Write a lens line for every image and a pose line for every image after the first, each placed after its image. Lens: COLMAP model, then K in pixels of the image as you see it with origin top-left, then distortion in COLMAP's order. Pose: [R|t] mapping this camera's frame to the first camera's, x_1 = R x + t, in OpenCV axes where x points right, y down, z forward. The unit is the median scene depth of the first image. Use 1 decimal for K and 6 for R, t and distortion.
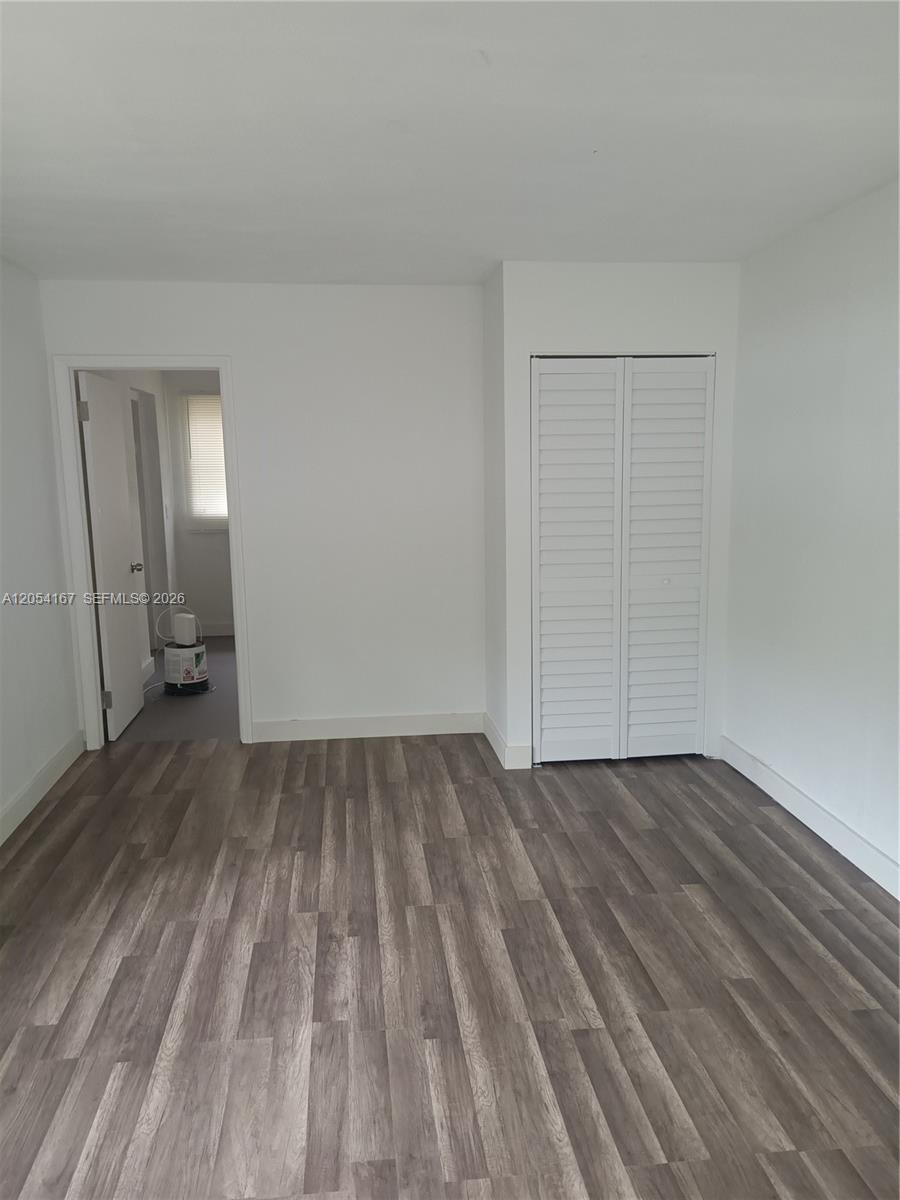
lens RADIAL K [[896.3, 0, 444.4], [0, 896.3, 602.9], [0, 0, 1]] dist [0.076754, -0.107502]
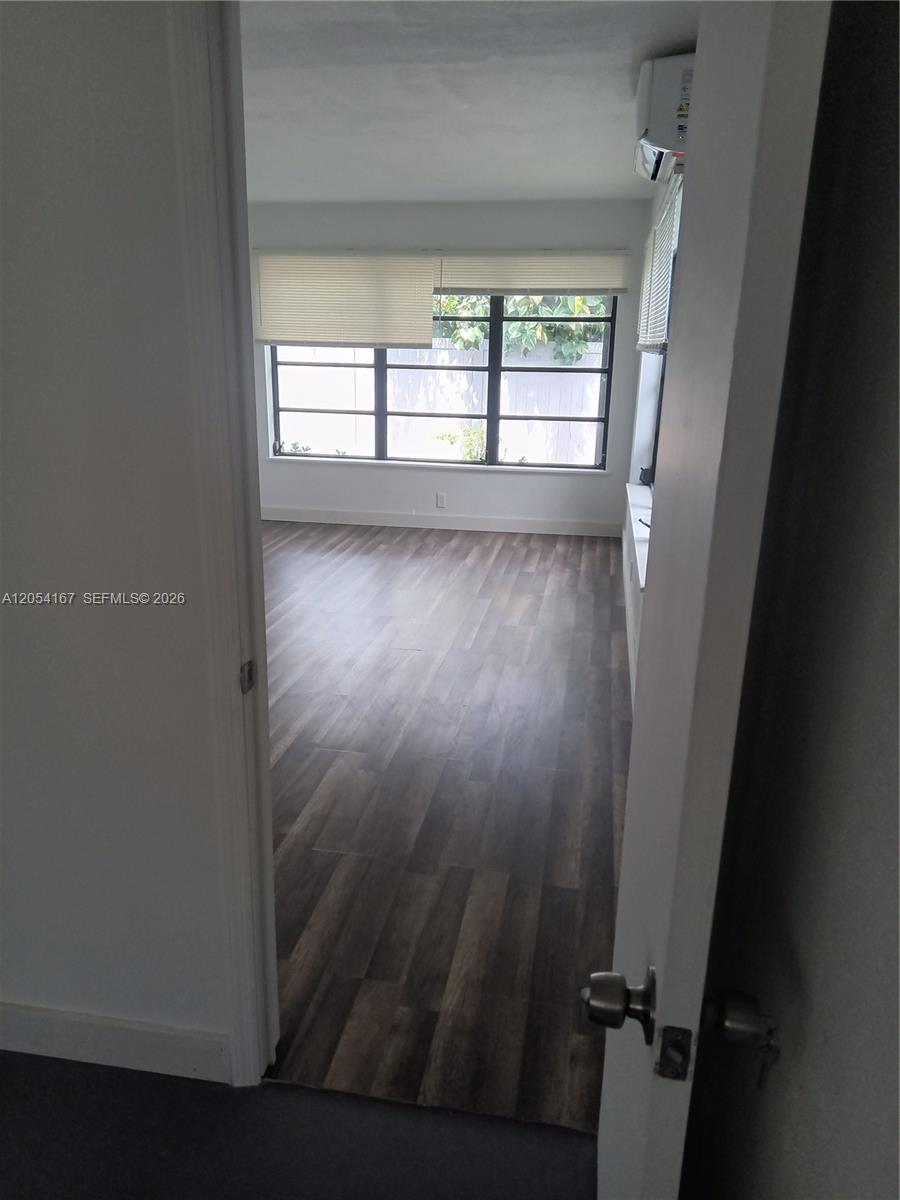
lens RADIAL K [[896.0, 0, 444.7], [0, 896.0, 598.3], [0, 0, 1]] dist [0.057160, -0.104452]
pose [[-0.959949, -0.081180, 0.268158, -0.589156], [0.040912, 0.906231, 0.420800, -0.288548], [-0.277173, 0.414917, -0.866614, 1.893049]]
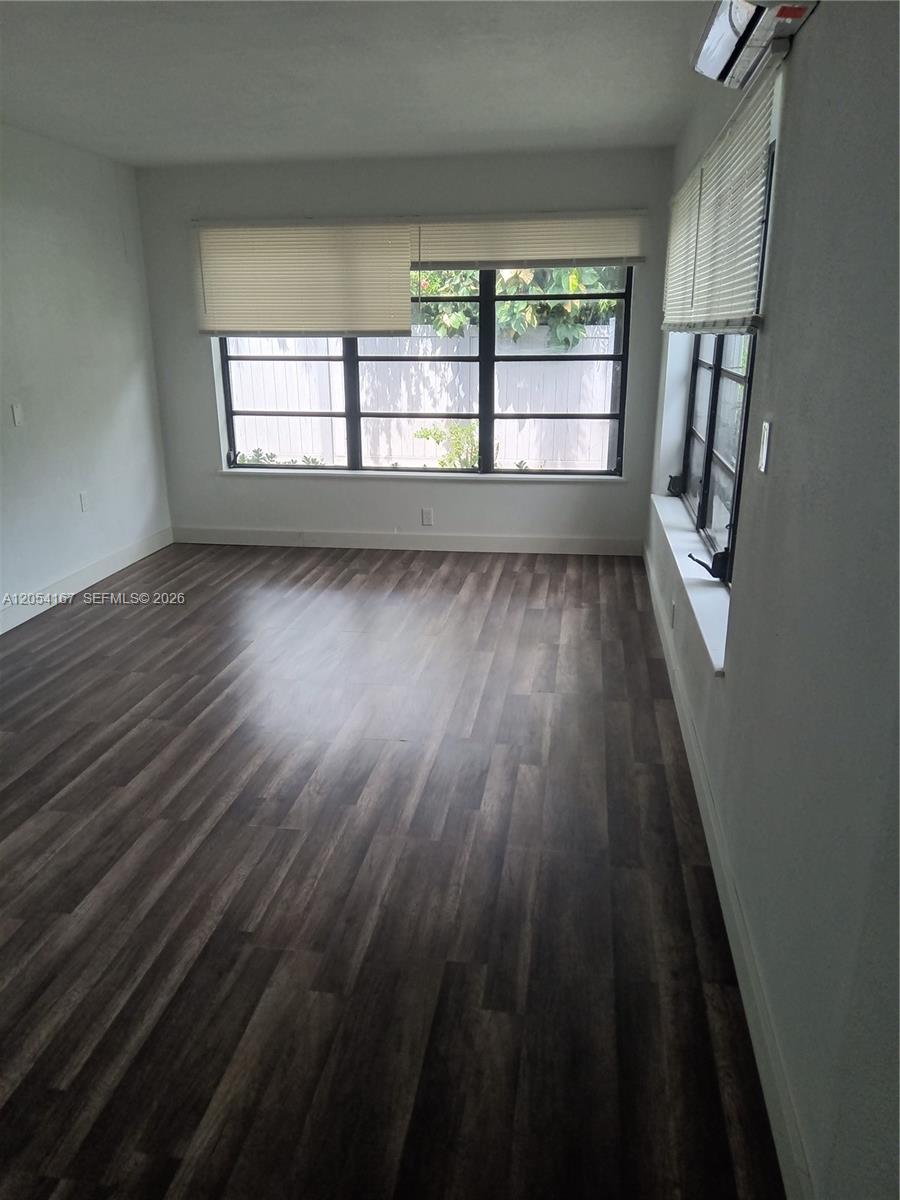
lens RADIAL K [[896.3, 0, 444.4], [0, 896.3, 602.9], [0, 0, 1]] dist [0.076754, -0.107502]
pose [[-0.964781, -0.058077, 0.256565, -0.489548], [0.061887, 0.897838, 0.435956, -0.227076], [-0.255673, 0.436480, -0.862622, 1.551565]]
